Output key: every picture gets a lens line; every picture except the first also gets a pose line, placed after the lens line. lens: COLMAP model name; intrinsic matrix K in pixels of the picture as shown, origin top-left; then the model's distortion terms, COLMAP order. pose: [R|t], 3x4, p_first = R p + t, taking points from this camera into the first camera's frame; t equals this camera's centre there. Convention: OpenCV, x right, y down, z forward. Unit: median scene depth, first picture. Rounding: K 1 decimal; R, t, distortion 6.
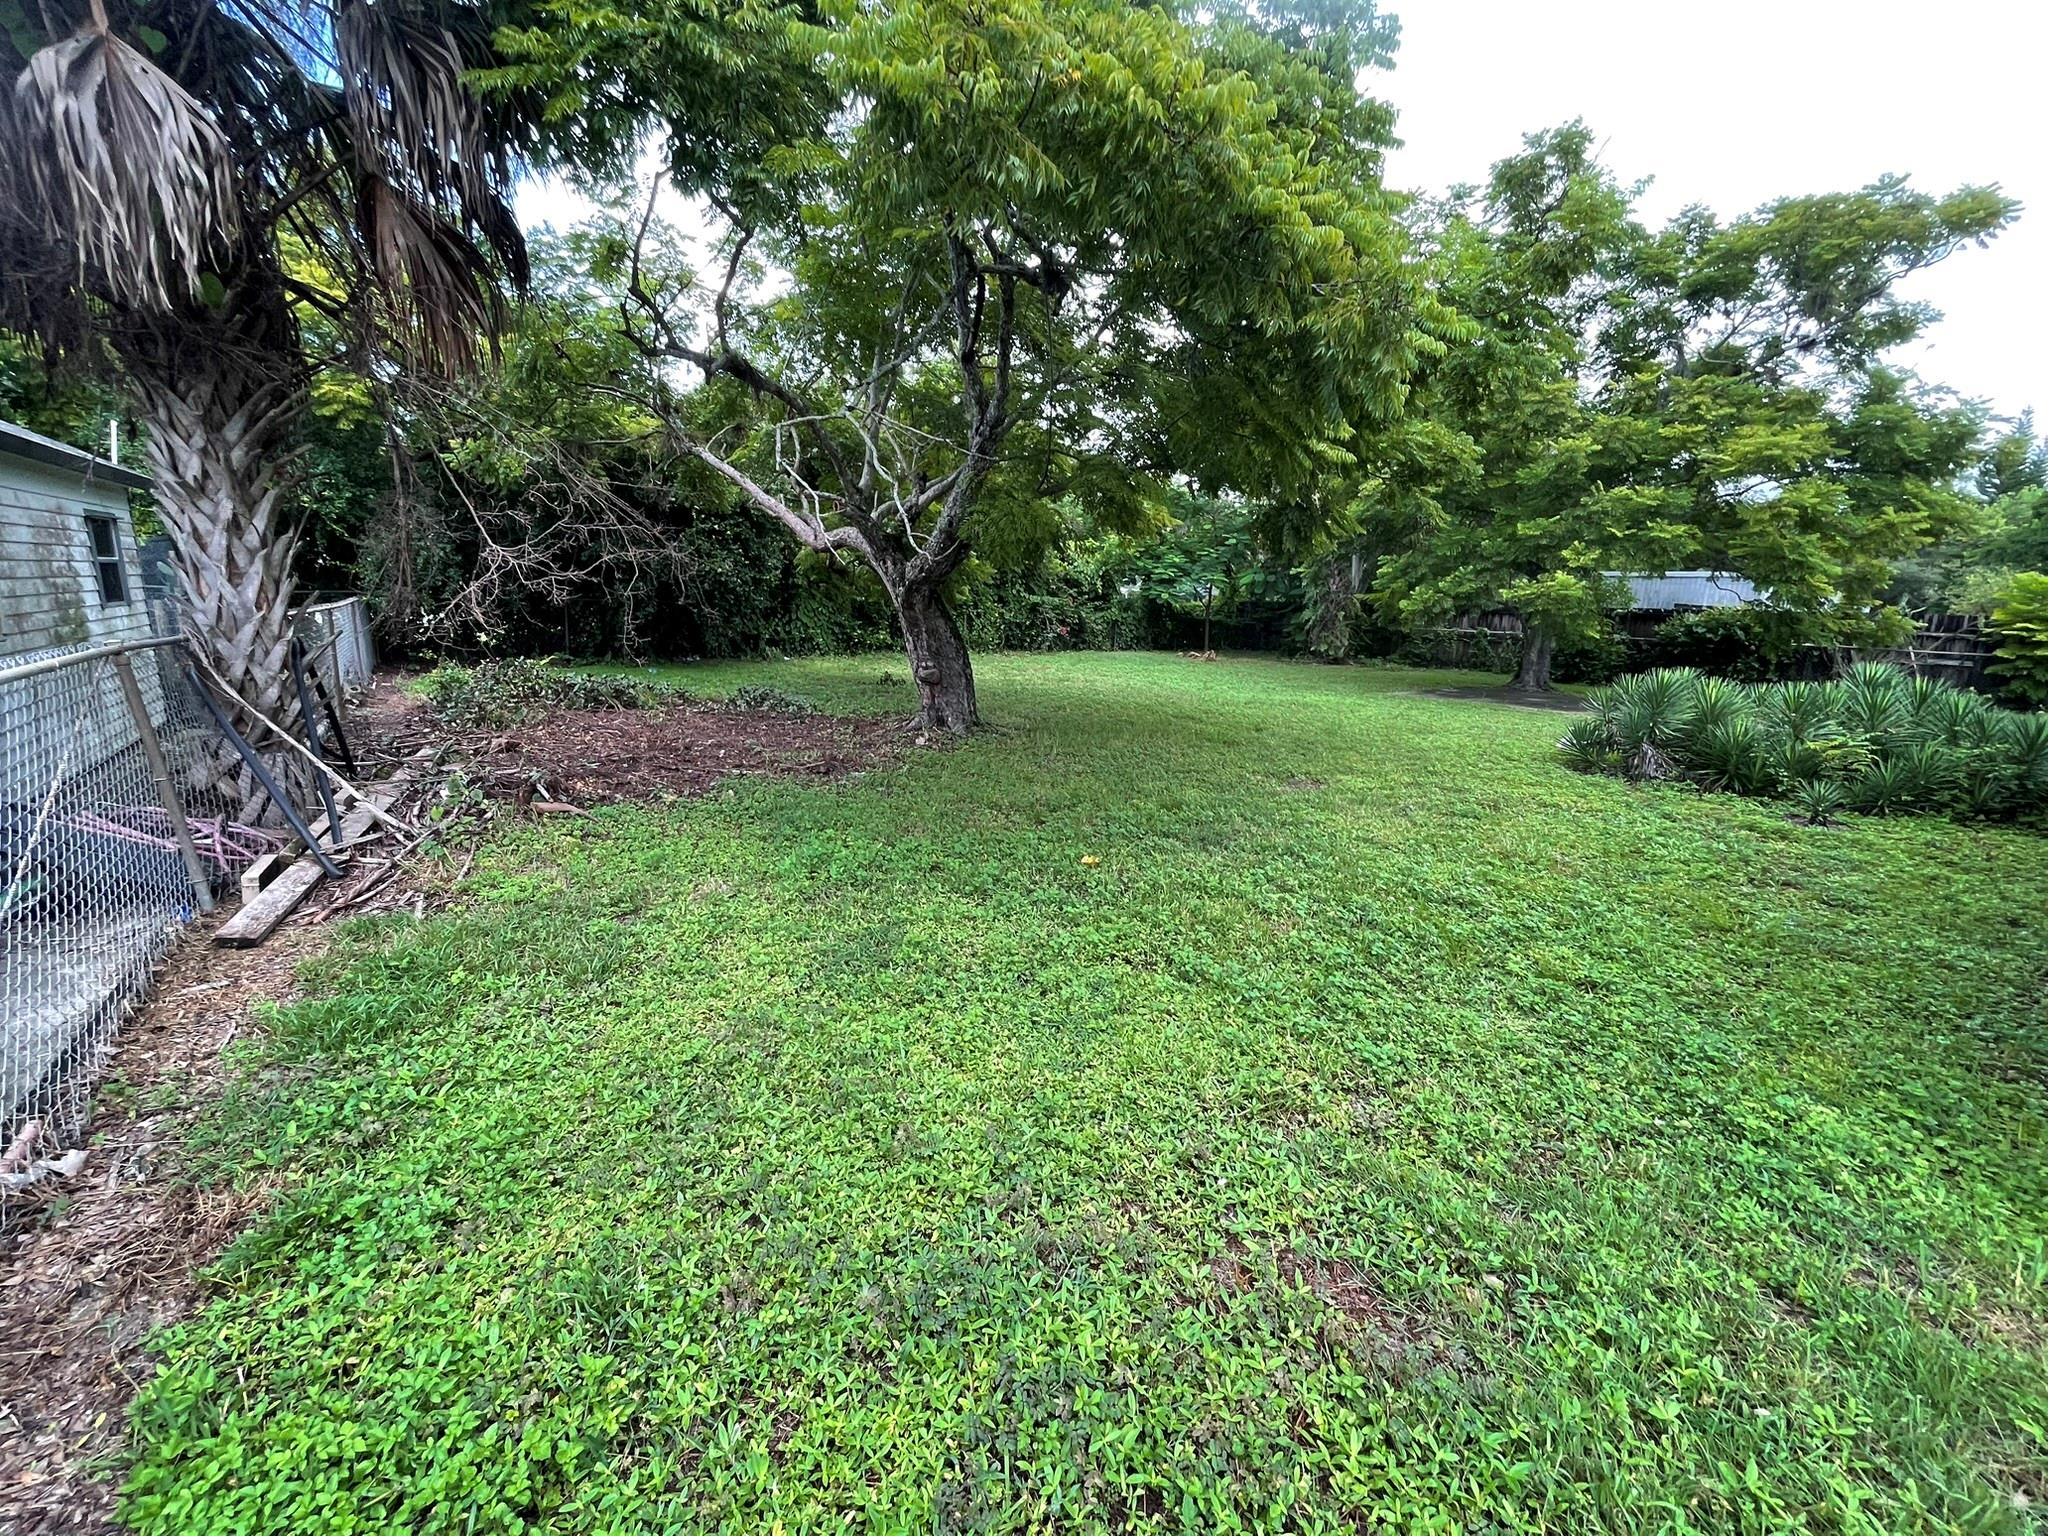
lens RADIAL K [[830.9, 0, 1024.0], [0, 830.9, 768.0], [0, 0, 1]] dist [0.010903, -0.003605]
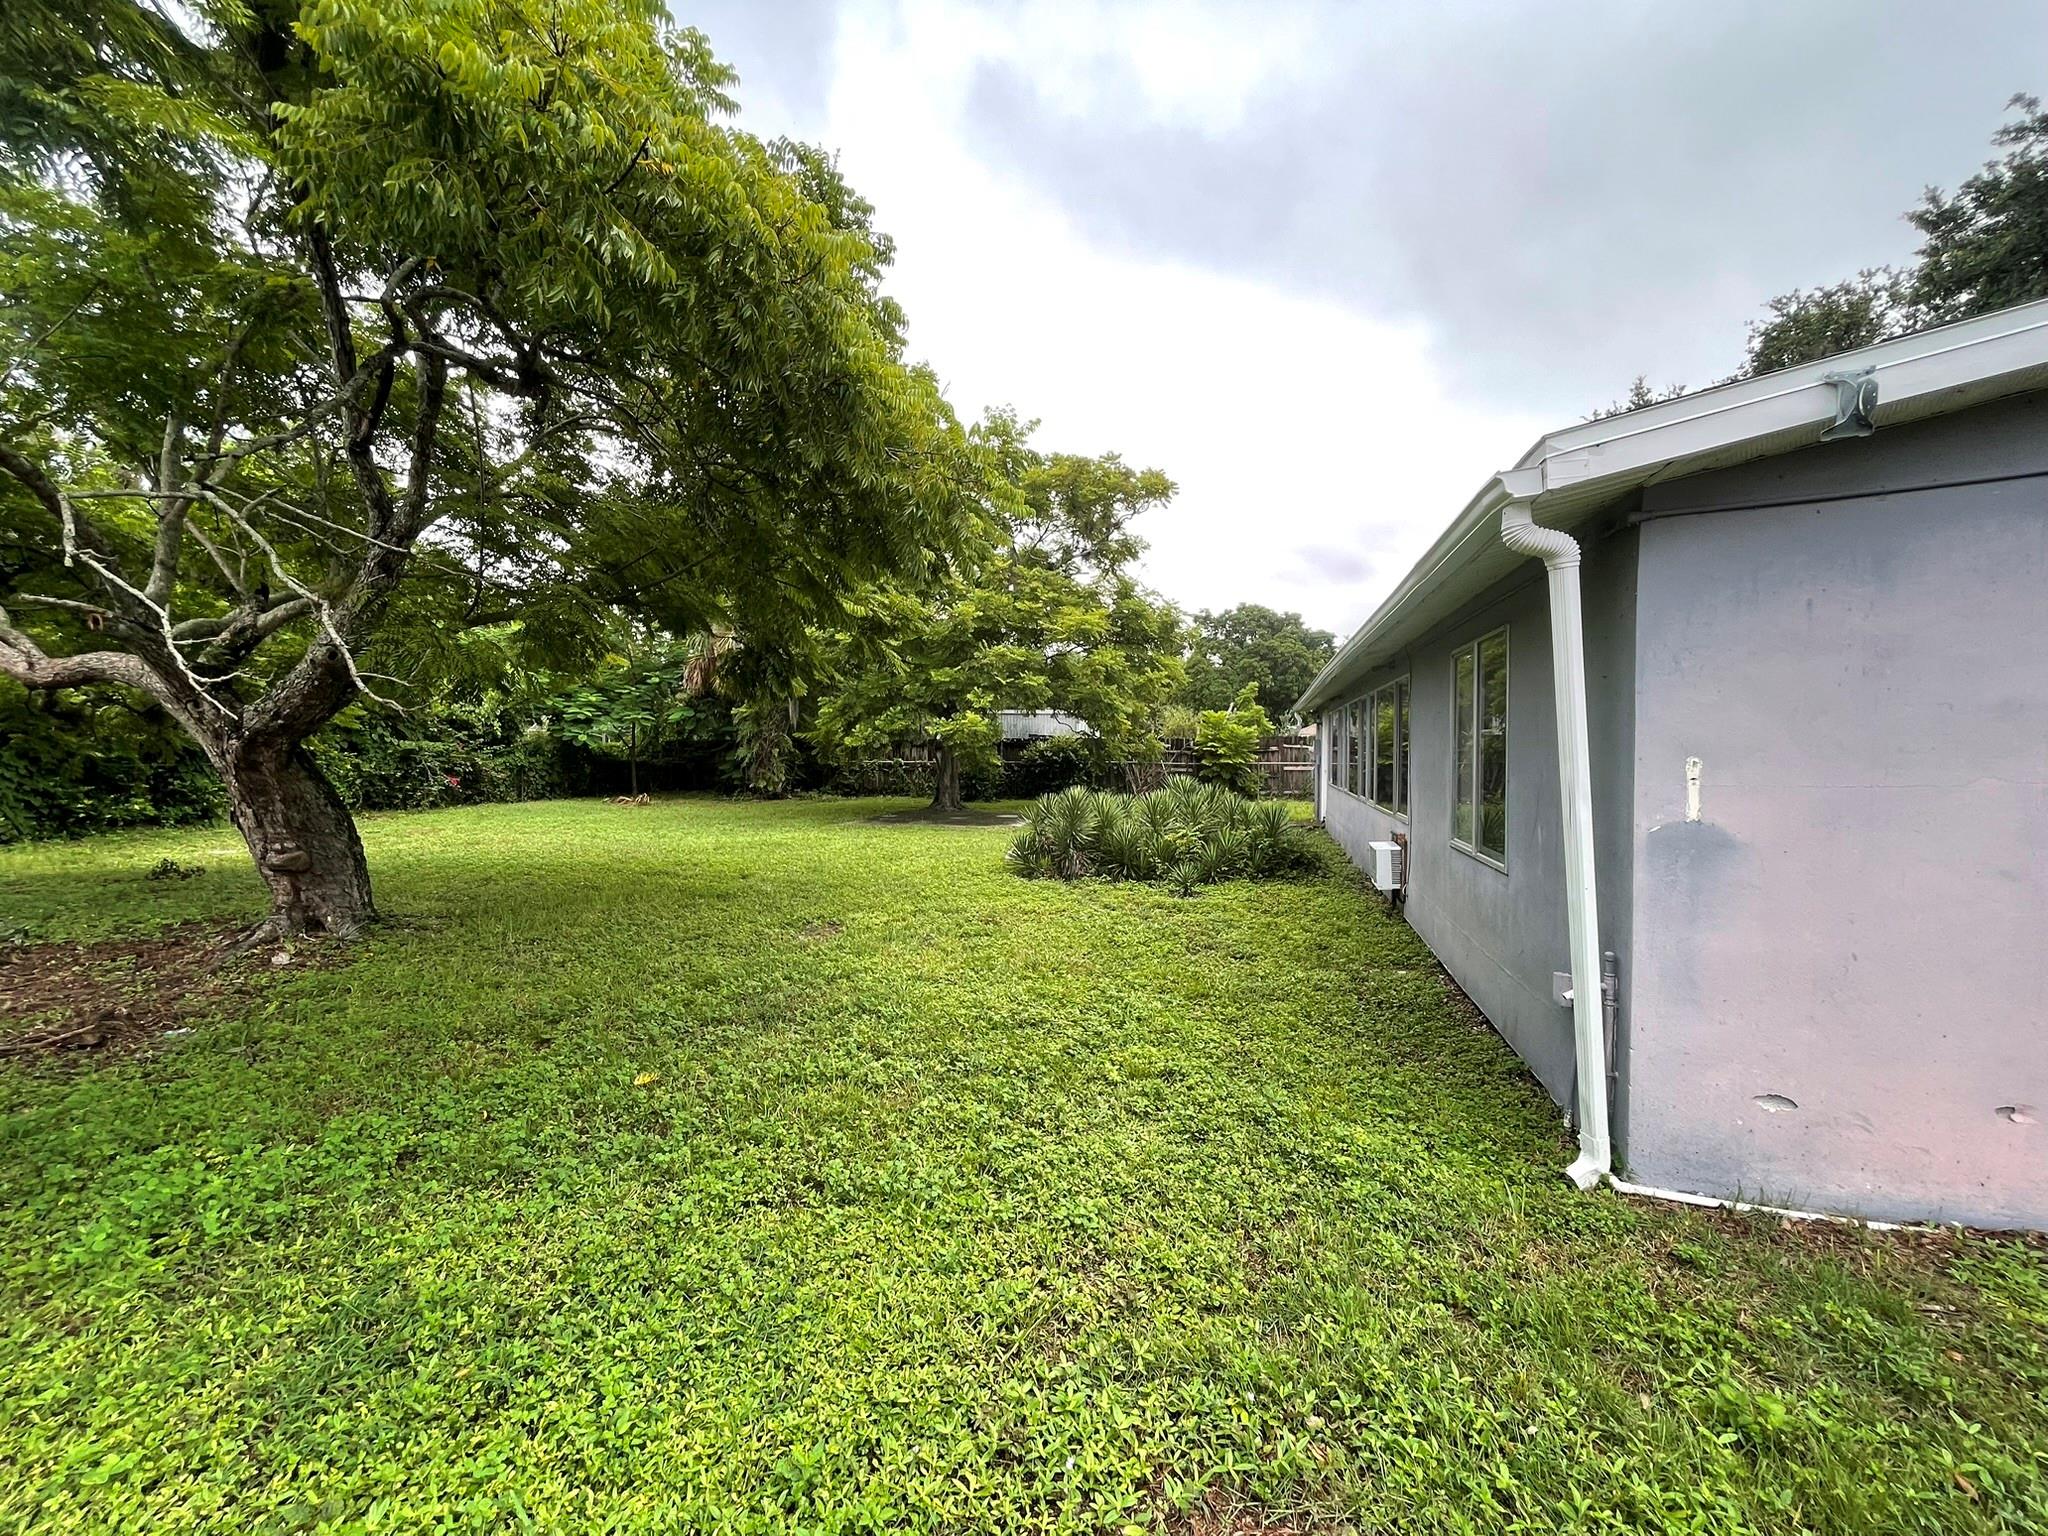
lens RADIAL K [[828.1, 0, 1017.9], [0, 828.1, 772.4], [0, 0, 1]] dist [-0.000459, -0.000065]
pose [[0.779541, -0.051167, 0.624258, -0.097847], [0.146491, 0.983910, -0.102285, -0.035085], [-0.608980, 0.171183, 0.774493, 0.102465]]
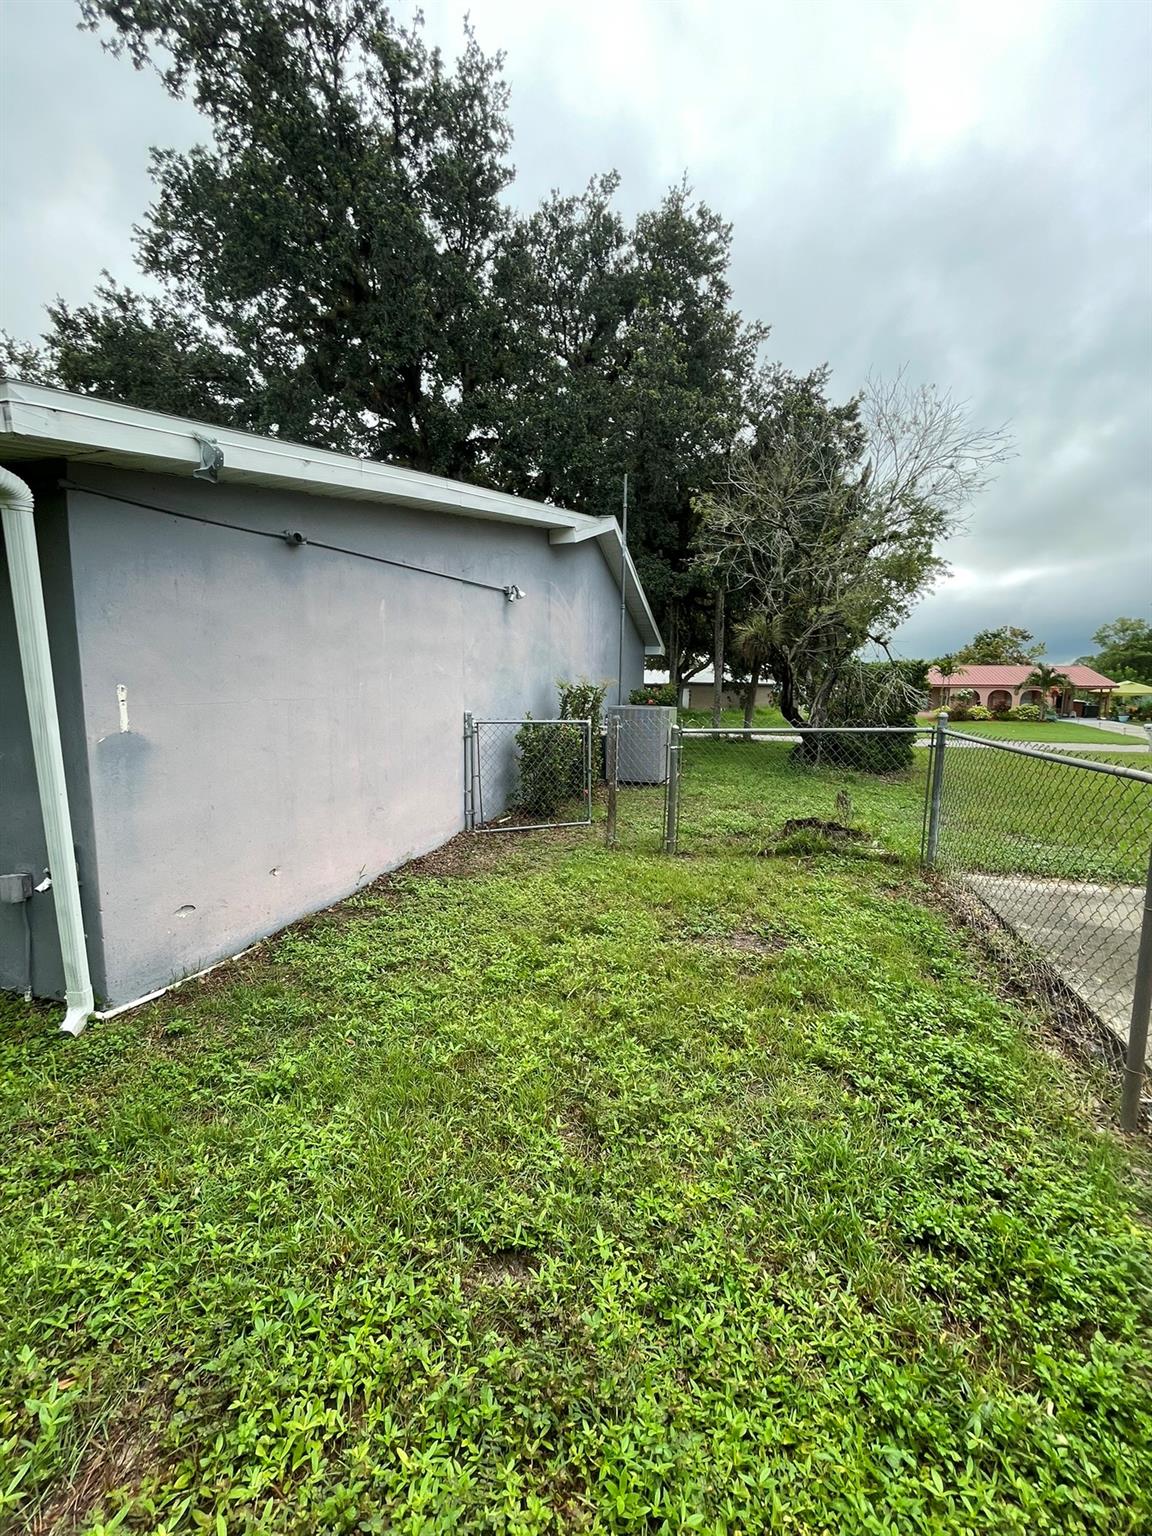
lens RADIAL K [[621.0, 0, 571.4], [0, 621.0, 763.5], [0, 0, 1]] dist [-0.000459, -0.000065]
pose [[-0.596815, -0.133923, 0.791124, -0.094121], [0.123293, 0.958956, 0.255346, -0.056344], [-0.792850, 0.249934, -0.555807, 0.237613]]
